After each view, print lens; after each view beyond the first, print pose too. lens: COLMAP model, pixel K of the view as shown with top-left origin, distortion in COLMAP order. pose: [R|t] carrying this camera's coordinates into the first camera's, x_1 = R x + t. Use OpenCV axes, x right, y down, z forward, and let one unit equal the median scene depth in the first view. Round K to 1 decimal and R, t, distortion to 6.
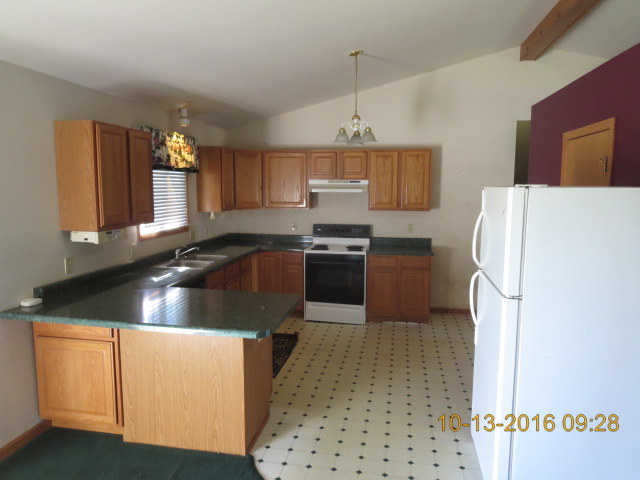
lens RADIAL K [[458.0, 0, 320.4], [0, 458.0, 239.8], [0, 0, 1]] dist [-0.005515, -0.000833]
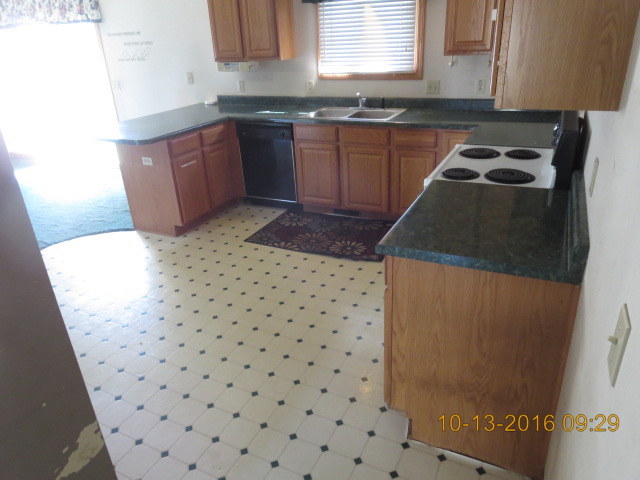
lens RADIAL K [[458.0, 0, 320.1], [0, 458.0, 238.2], [0, 0, 1]] dist [-0.005515, -0.000833]
pose [[-0.290277, 0.402918, -0.867984, 0.676595], [-0.070050, 0.895658, 0.439192, -0.135618], [0.954375, 0.188290, -0.231764, 1.353831]]
